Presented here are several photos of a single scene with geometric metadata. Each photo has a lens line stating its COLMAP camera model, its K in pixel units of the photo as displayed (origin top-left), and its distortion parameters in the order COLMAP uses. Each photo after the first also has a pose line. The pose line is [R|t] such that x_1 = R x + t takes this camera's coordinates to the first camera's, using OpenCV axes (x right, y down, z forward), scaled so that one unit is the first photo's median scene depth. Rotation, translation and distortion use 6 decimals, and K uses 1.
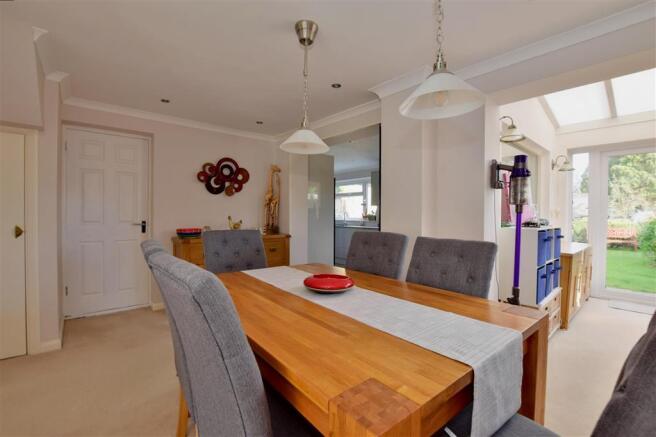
lens RADIAL K [[294.3, 0, 329.8], [0, 294.3, 219.3], [0, 0, 1]] dist [-0.012709, 0.000144]
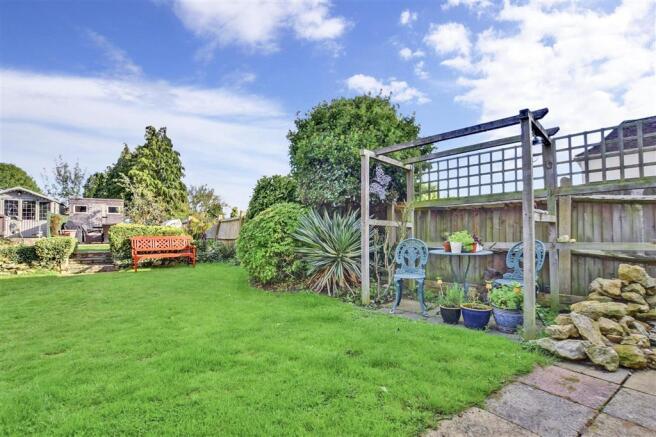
lens RADIAL K [[294.3, 0, 328.9], [0, 294.3, 223.8], [0, 0, 1]] dist [-0.012709, 0.000144]
pose [[0.141046, 0.014089, 0.989903, 0.316777], [0.031335, 0.999334, -0.018688, 0.023580], [-0.989507, 0.033655, 0.140511, 0.487362]]
